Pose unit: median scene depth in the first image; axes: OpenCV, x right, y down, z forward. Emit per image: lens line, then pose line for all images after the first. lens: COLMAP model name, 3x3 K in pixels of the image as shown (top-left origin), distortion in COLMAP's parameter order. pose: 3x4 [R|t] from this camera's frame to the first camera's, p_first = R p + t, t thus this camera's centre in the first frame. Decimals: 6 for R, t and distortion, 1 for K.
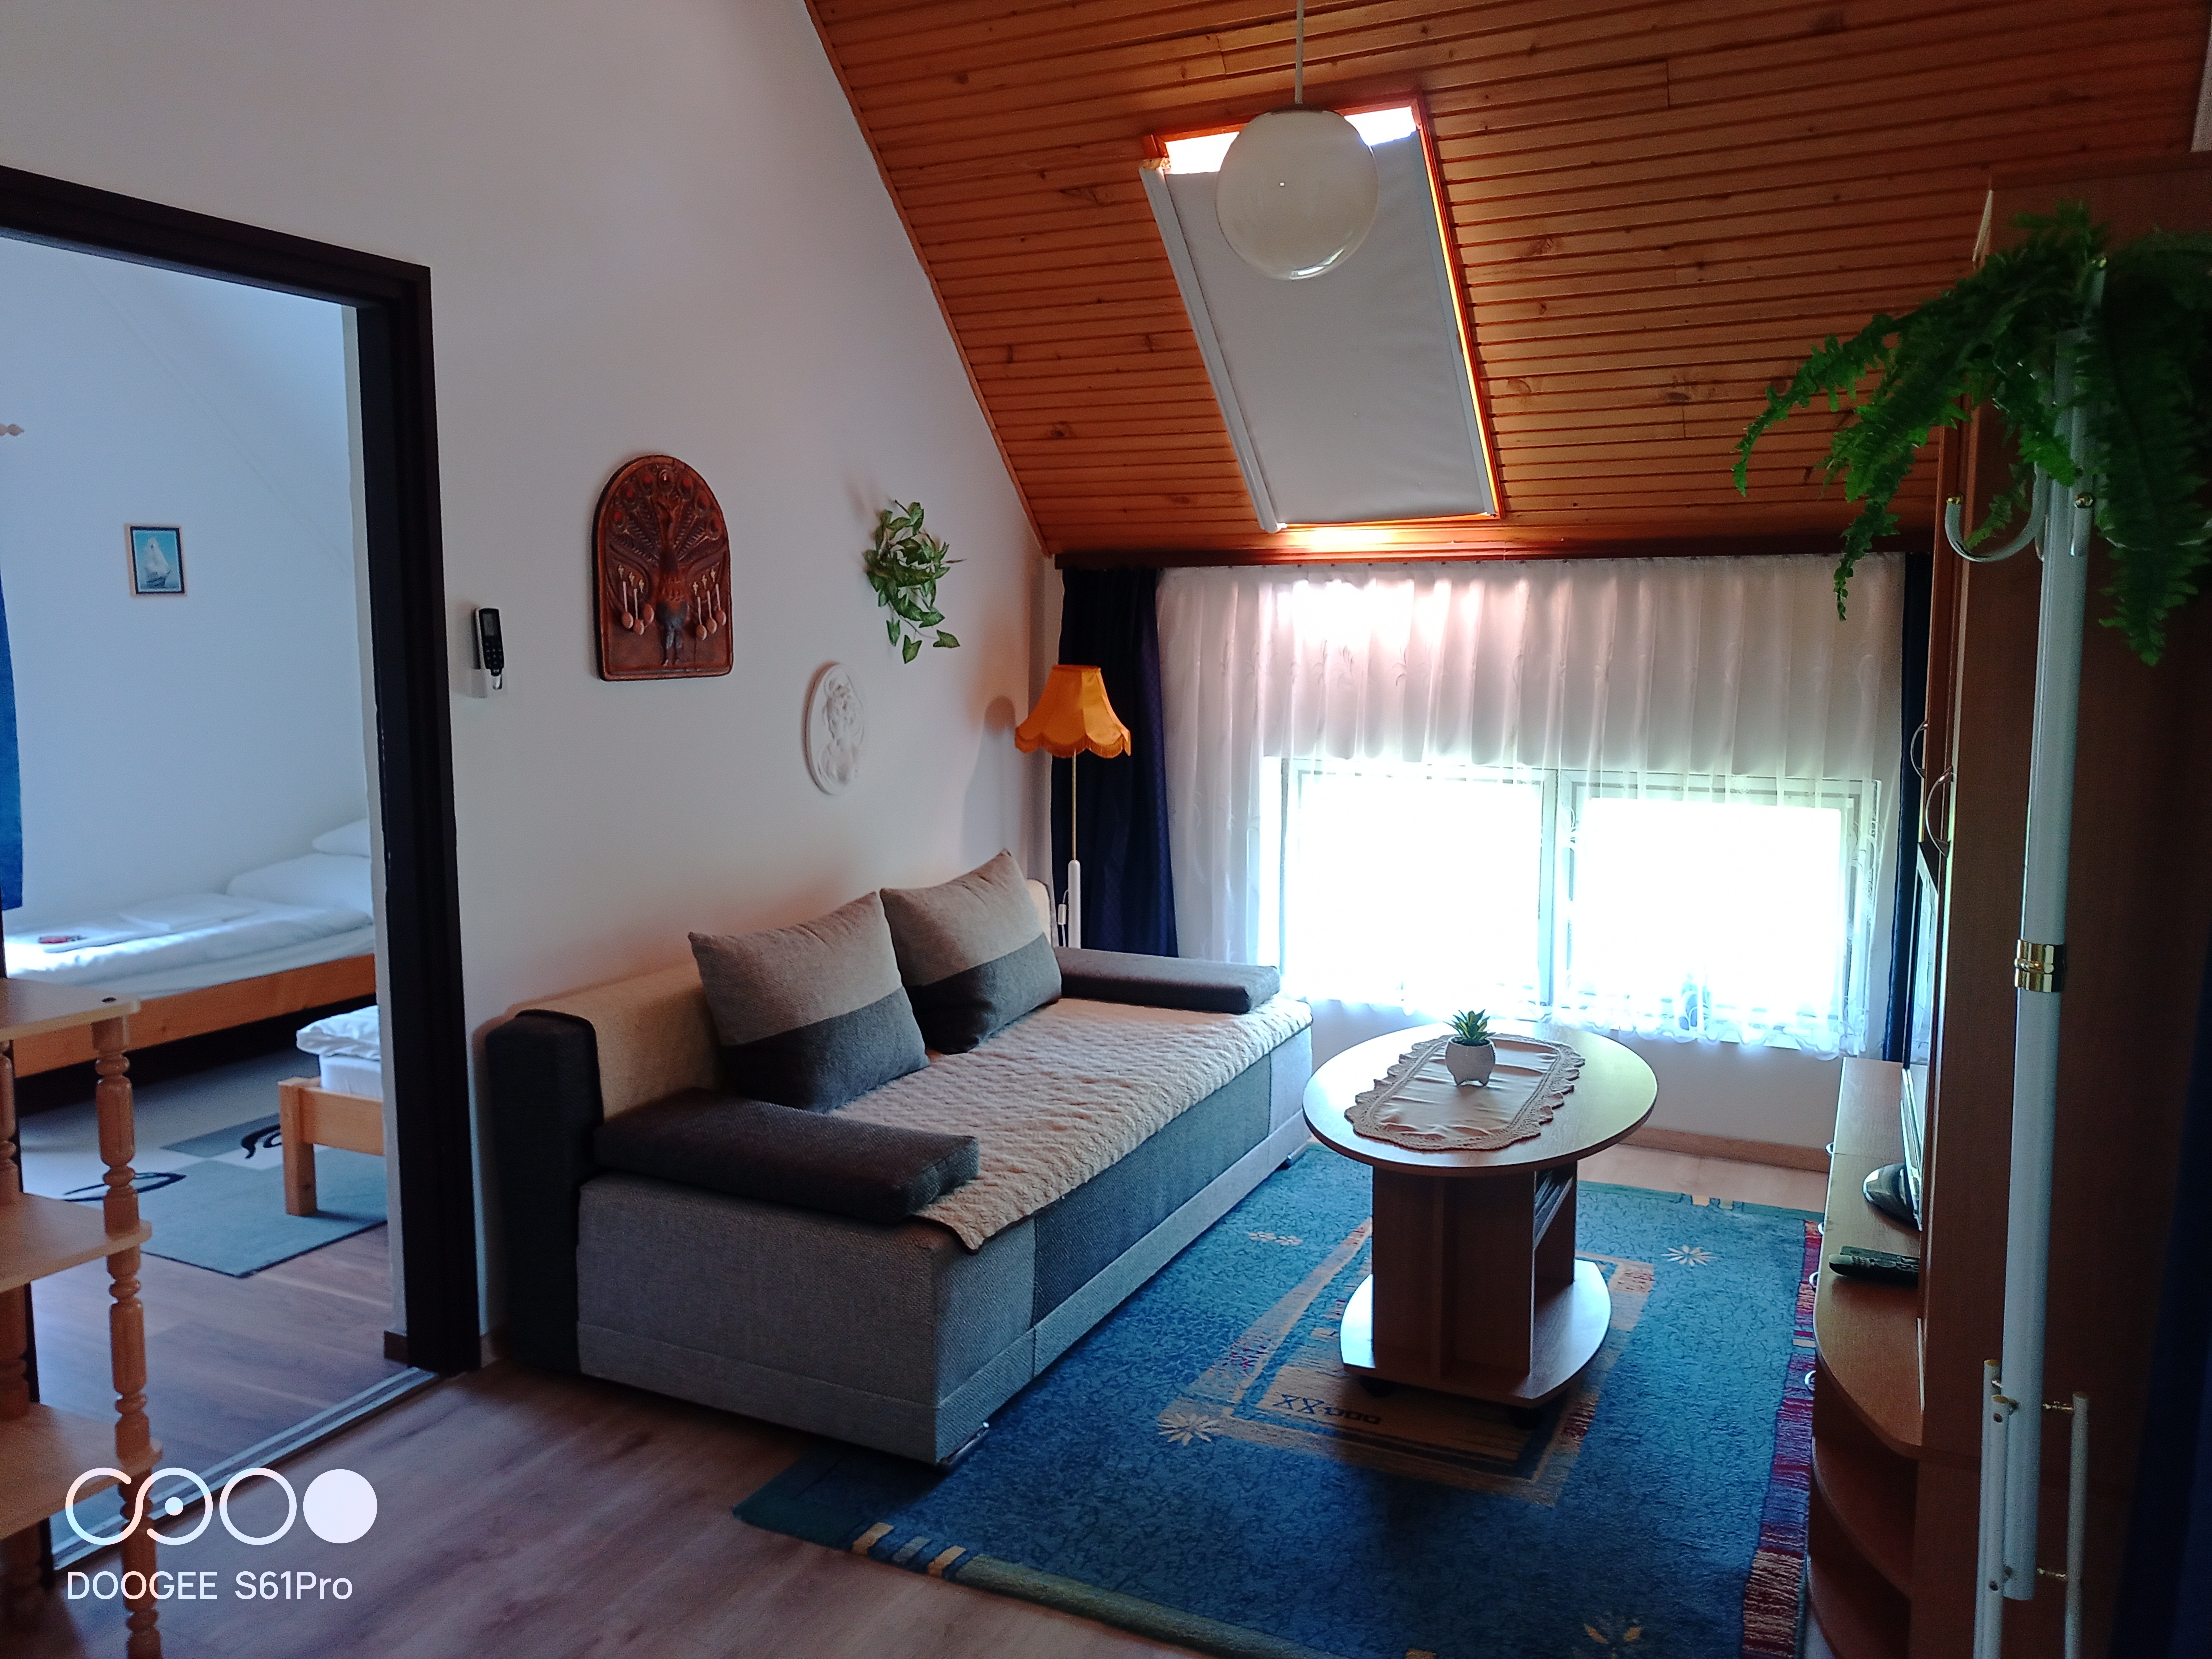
lens RADIAL K [[1668.7, 0, 1058.1], [0, 1668.7, 806.9], [0, 0, 1]] dist [0.043237, -0.054200]
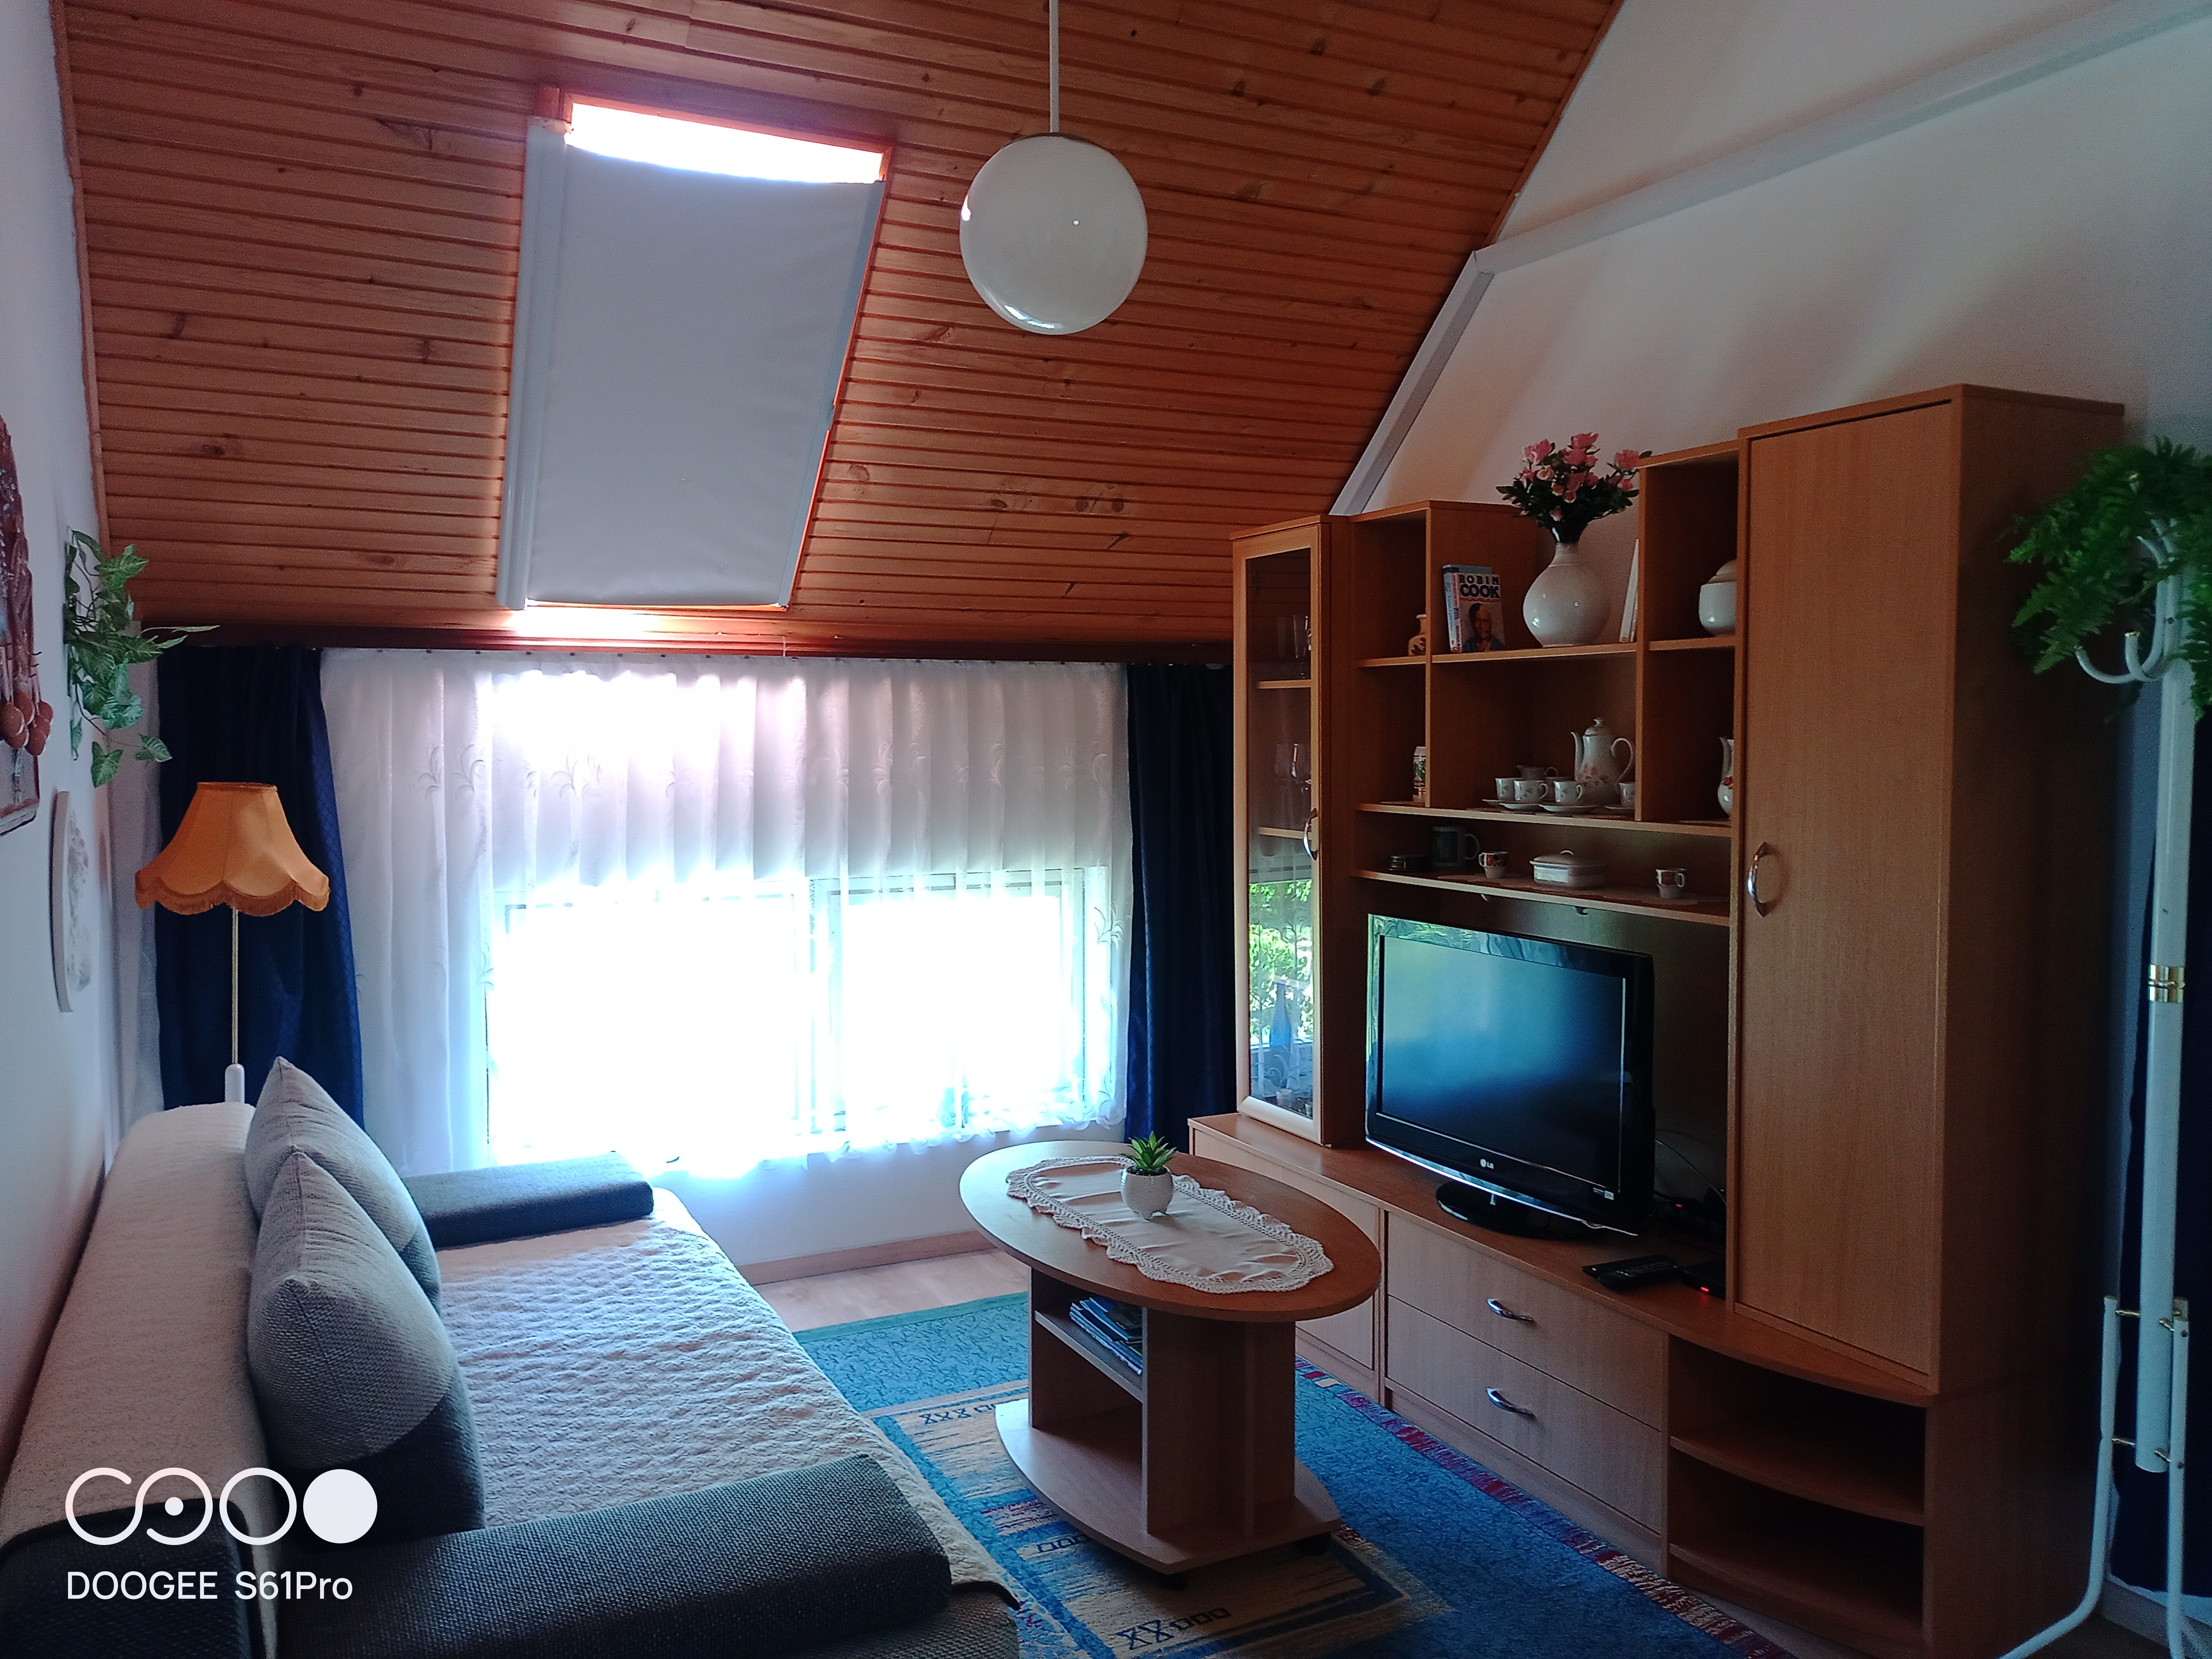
lens RADIAL K [[1668.7, 0, 1058.1], [0, 1668.7, 806.9], [0, 0, 1]] dist [0.043237, -0.054200]
pose [[0.595414, -0.039325, 0.802456, -0.391349], [0.085651, 0.996216, -0.014732, -0.039385], [-0.798841, 0.077502, 0.596529, 0.347361]]
